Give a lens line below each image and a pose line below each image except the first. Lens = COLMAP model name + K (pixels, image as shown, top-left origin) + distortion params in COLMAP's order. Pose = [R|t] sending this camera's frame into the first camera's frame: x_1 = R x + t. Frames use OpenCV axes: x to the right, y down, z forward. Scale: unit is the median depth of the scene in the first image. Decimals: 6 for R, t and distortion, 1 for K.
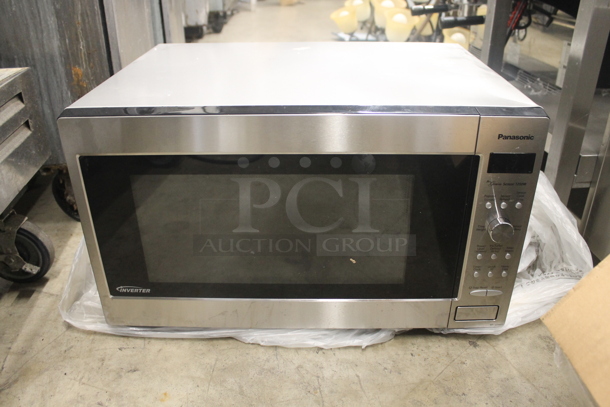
lens RADIAL K [[518.4, 0, 305.0], [0, 518.4, 203.5], [0, 0, 1]] dist [-0.177031, 0.138496]
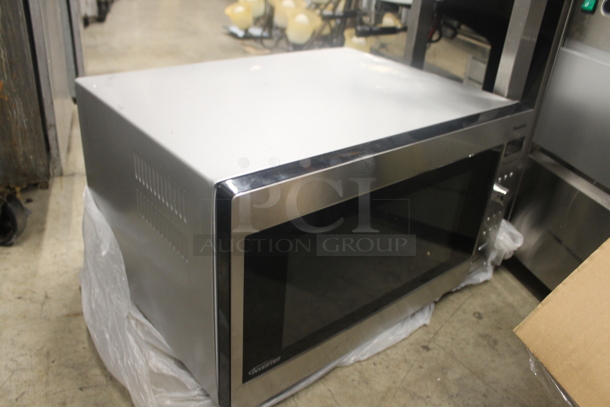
lens RADIAL K [[518.4, 0, 305.0], [0, 518.4, 203.5], [0, 0, 1]] dist [-0.177031, 0.138496]
pose [[0.969851, -0.034338, 0.241269, -0.174344], [0.027949, 0.999163, 0.029855, -0.073965], [-0.242093, -0.022212, 0.969999, 0.006139]]
